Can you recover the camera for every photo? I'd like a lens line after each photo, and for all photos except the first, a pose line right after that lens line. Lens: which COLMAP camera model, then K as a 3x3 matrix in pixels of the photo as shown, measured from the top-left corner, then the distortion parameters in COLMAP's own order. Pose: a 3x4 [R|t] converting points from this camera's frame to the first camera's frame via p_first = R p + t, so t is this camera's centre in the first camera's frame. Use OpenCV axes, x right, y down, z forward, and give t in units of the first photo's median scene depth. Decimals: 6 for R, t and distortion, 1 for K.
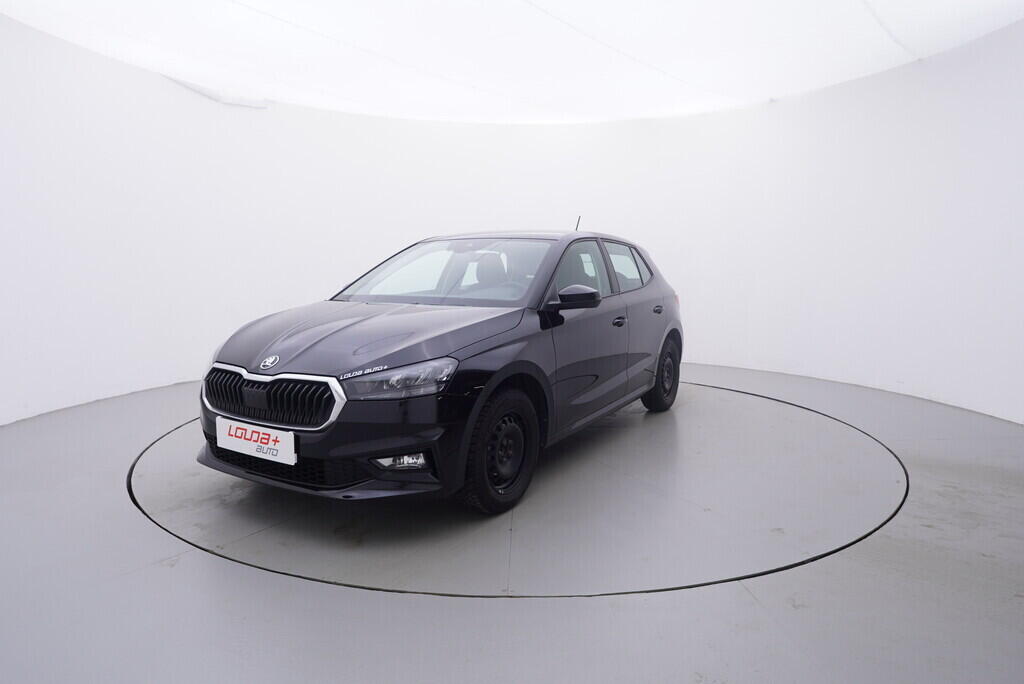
lens RADIAL K [[677.1, 0, 512.0], [0, 677.1, 342.0], [0, 0, 1]] dist [-0.006162, -0.000231]
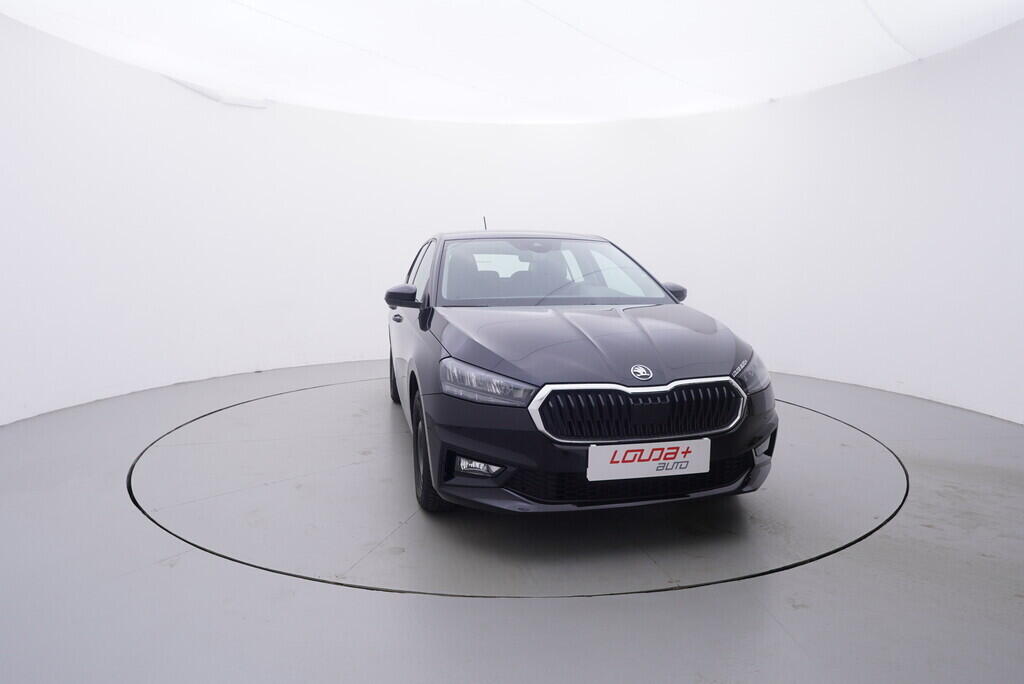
lens RADIAL K [[677.1, 0, 512.0], [0, 677.1, 342.0], [0, 0, 1]] dist [-0.006162, -0.000231]
pose [[0.761330, -0.108956, 0.639144, -1.089387], [0.112779, 0.993006, 0.034941, -0.062994], [-0.638481, 0.045481, 0.768293, 0.421535]]
